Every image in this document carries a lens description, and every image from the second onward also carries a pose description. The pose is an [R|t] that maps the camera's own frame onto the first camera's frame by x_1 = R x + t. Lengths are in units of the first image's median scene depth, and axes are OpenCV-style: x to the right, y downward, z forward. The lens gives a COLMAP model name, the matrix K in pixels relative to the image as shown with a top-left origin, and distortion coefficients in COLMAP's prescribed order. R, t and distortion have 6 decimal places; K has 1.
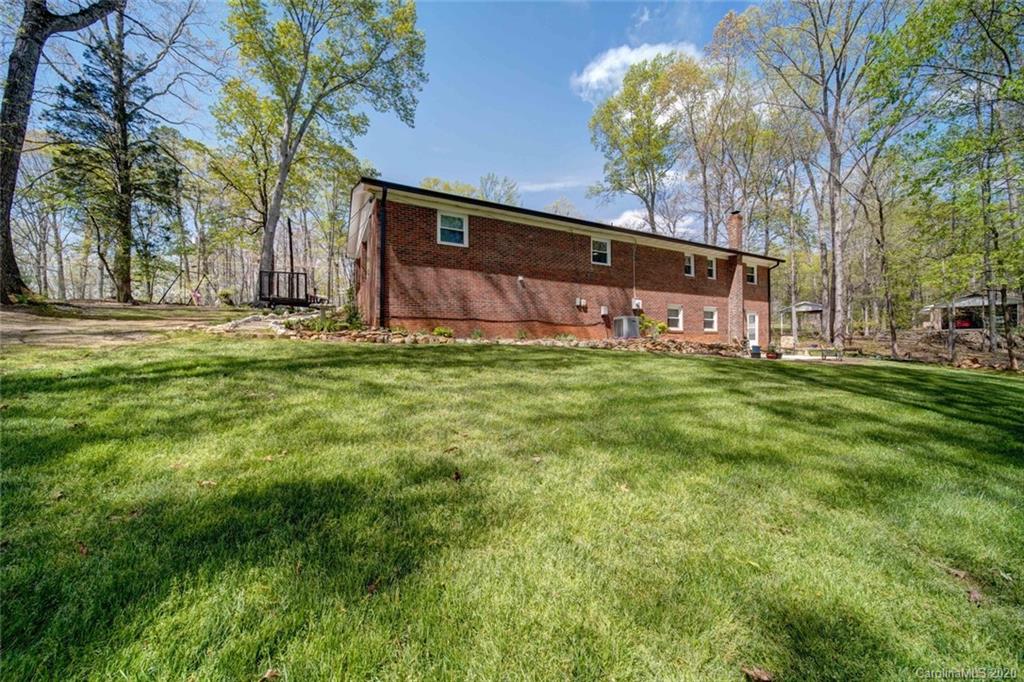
lens RADIAL K [[367.1, 0, 515.9], [0, 367.1, 343.2], [0, 0, 1]] dist [0.001140, -0.000029]
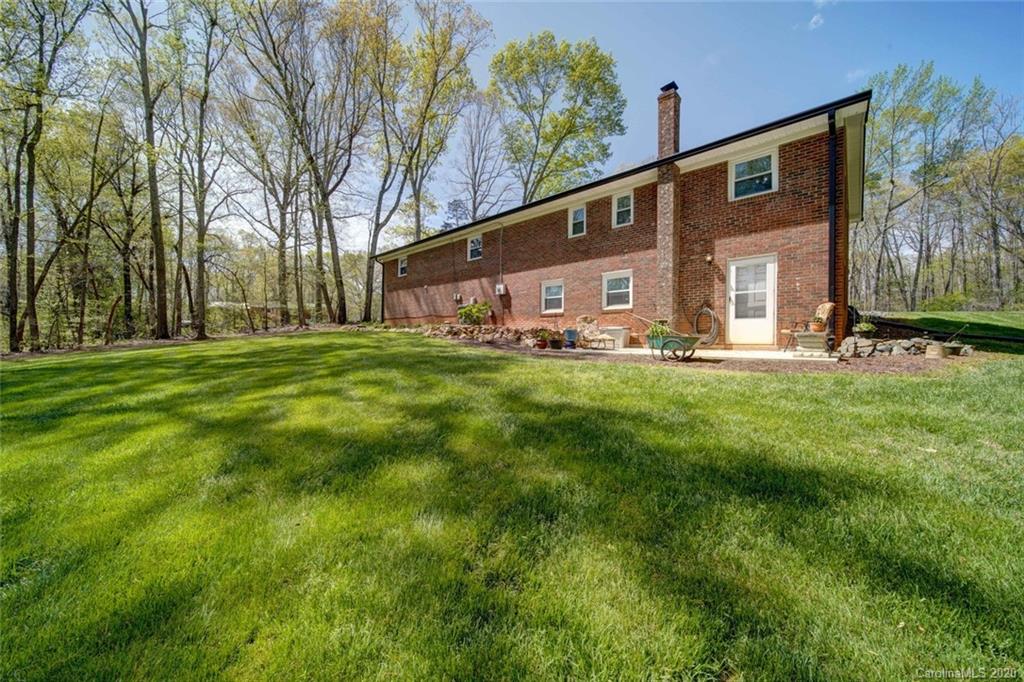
lens RADIAL K [[386.9, 0, 512.0], [0, 386.9, 341.0], [0, 0, 1]] dist [-0.001338, -0.000368]
pose [[0.271831, 0.028167, -0.961933, 1.253657], [0.022727, 0.999105, 0.035678, -0.006352], [0.962076, -0.031560, 0.270948, 0.699979]]
